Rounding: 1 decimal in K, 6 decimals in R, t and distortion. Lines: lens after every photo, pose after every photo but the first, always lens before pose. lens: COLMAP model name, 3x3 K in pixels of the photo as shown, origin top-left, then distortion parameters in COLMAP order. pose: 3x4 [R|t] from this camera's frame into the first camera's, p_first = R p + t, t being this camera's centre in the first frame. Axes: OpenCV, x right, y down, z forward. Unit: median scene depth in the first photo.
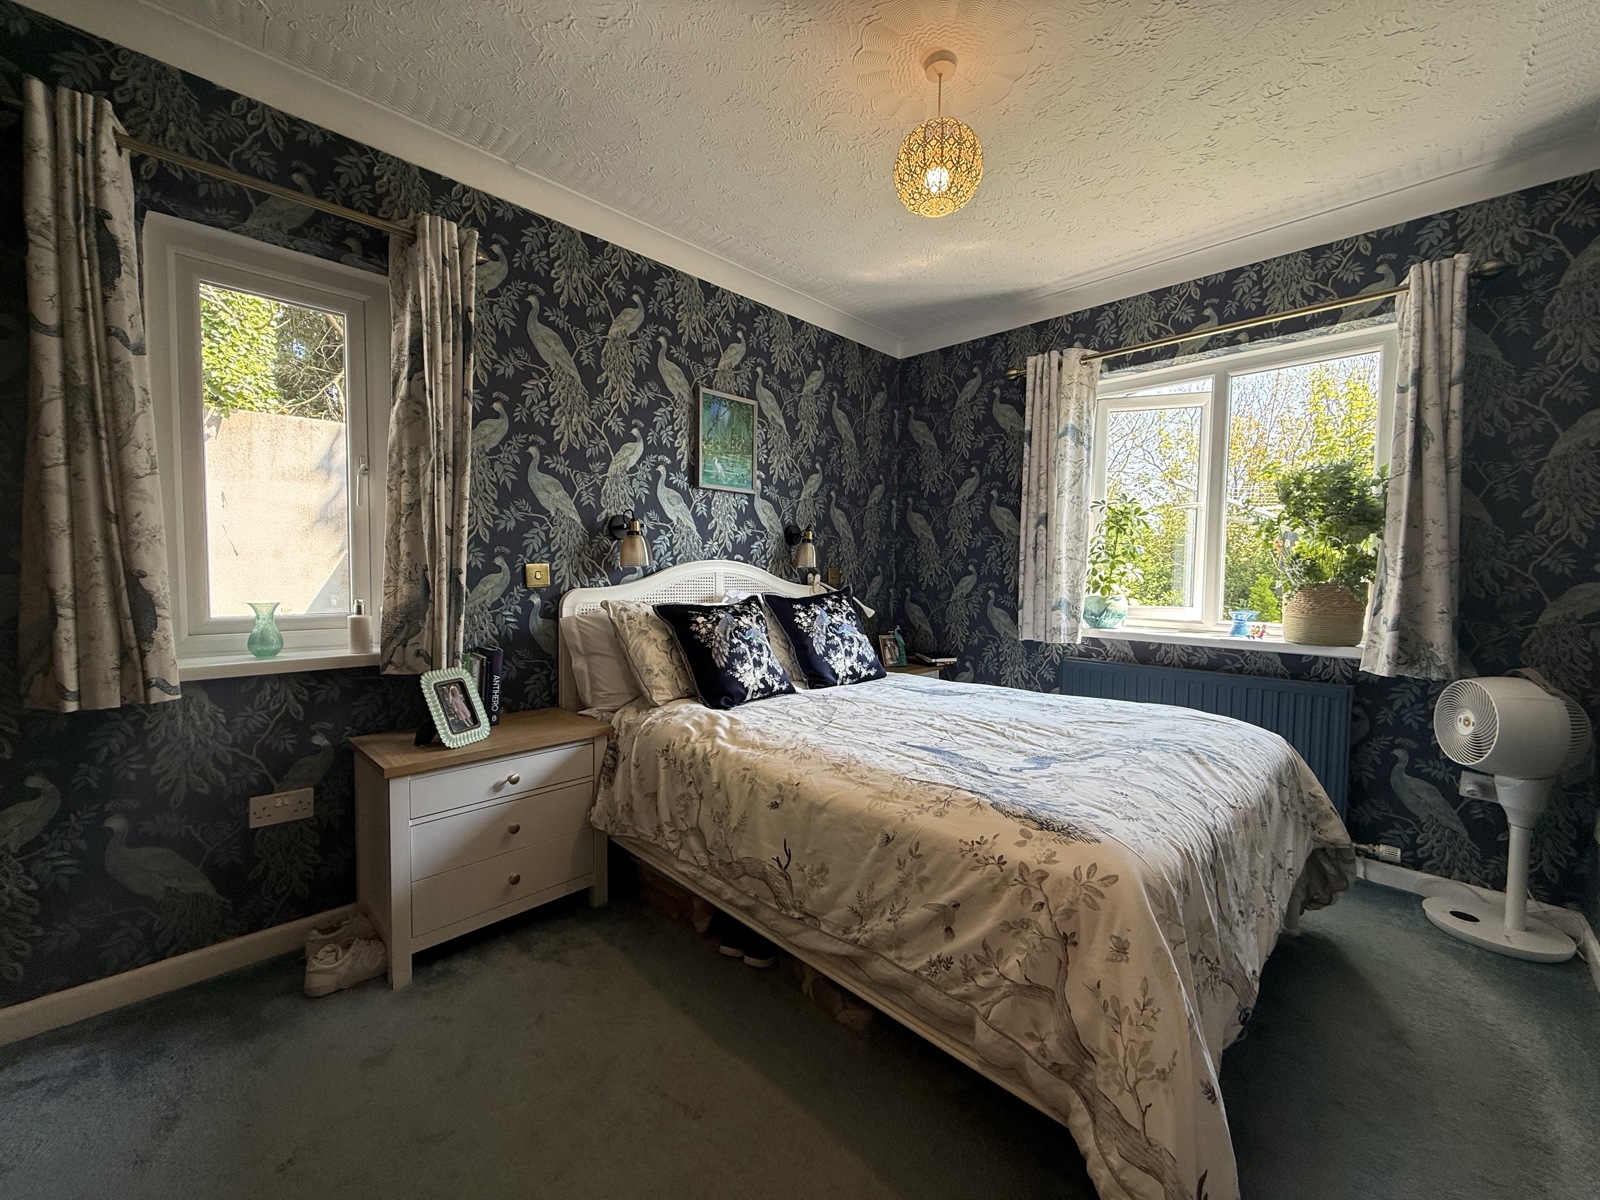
lens RADIAL K [[635.3, 0, 799.6], [0, 635.3, 600.4], [0, 0, 1]] dist [0.001978, -0.000721]
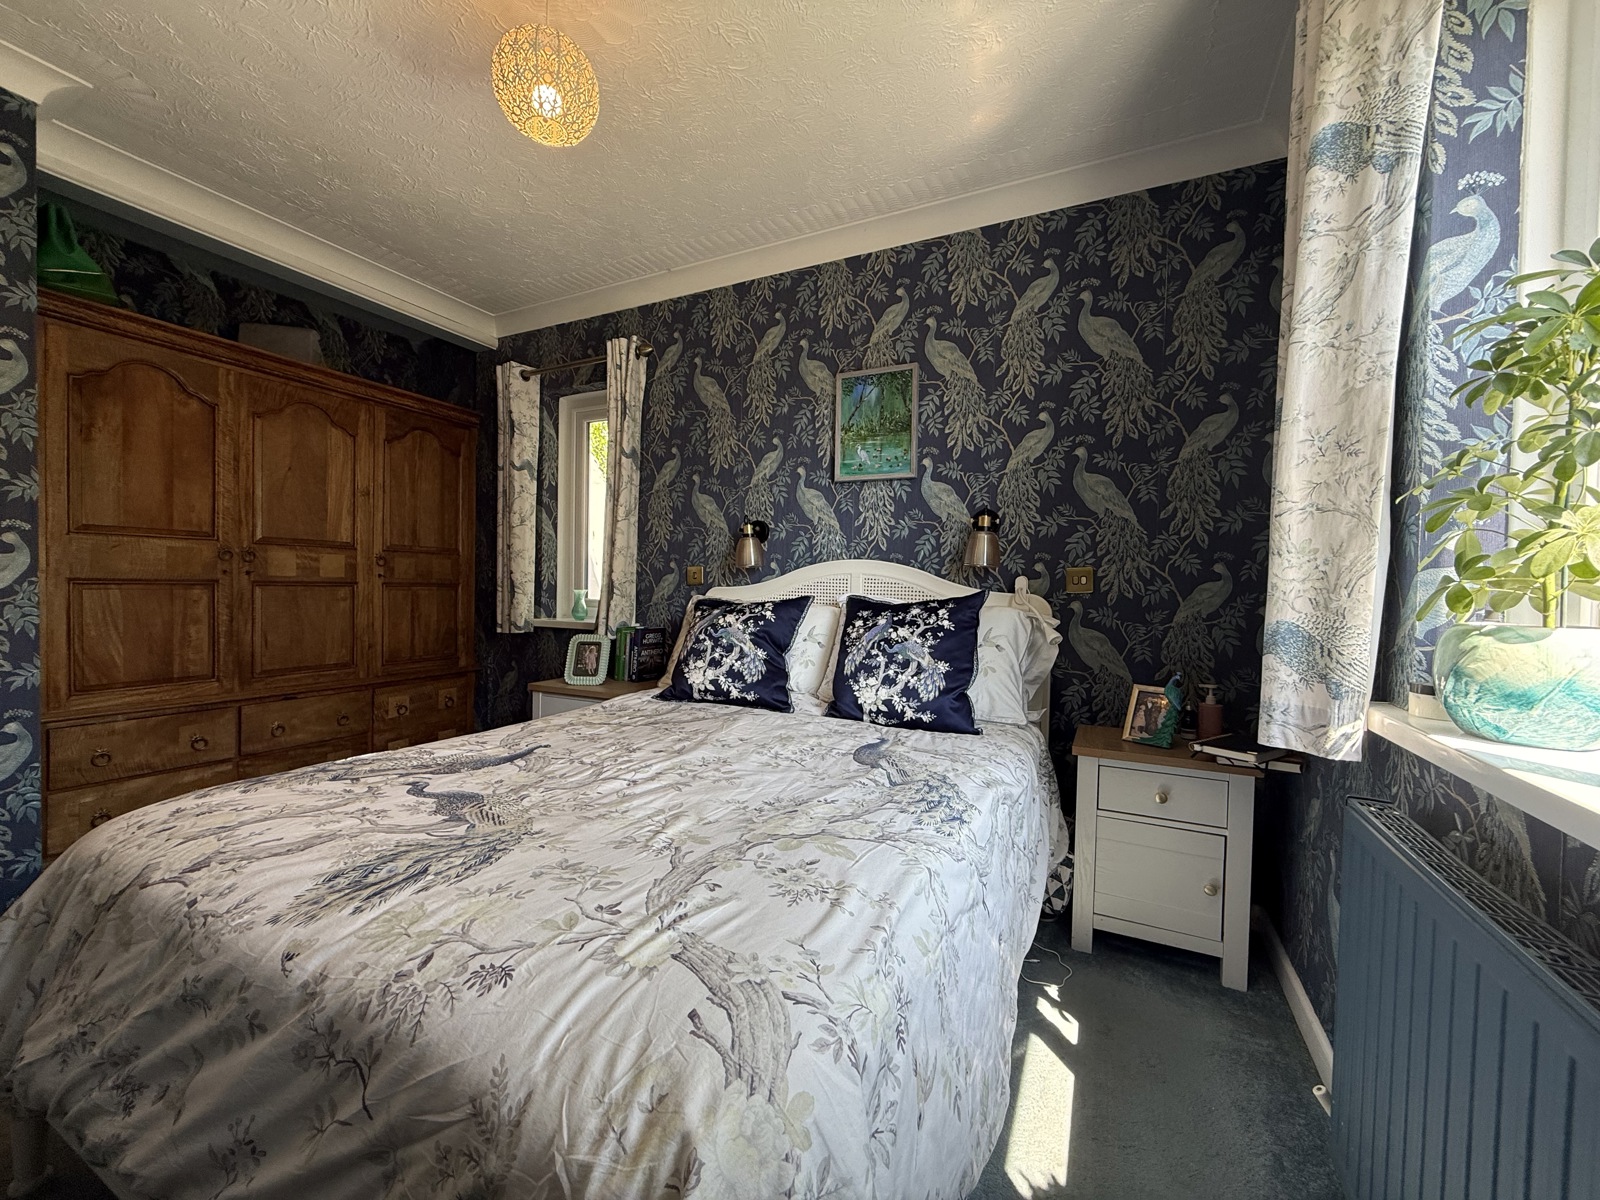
lens RADIAL K [[635.3, 0, 798.8], [0, 635.3, 600.8], [0, 0, 1]] dist [0.001978, -0.000721]
pose [[0.315955, 0.032053, -0.948233, 0.694848], [-0.054919, 0.998371, 0.015449, -0.013833], [0.947183, 0.047195, 0.317201, 0.636731]]
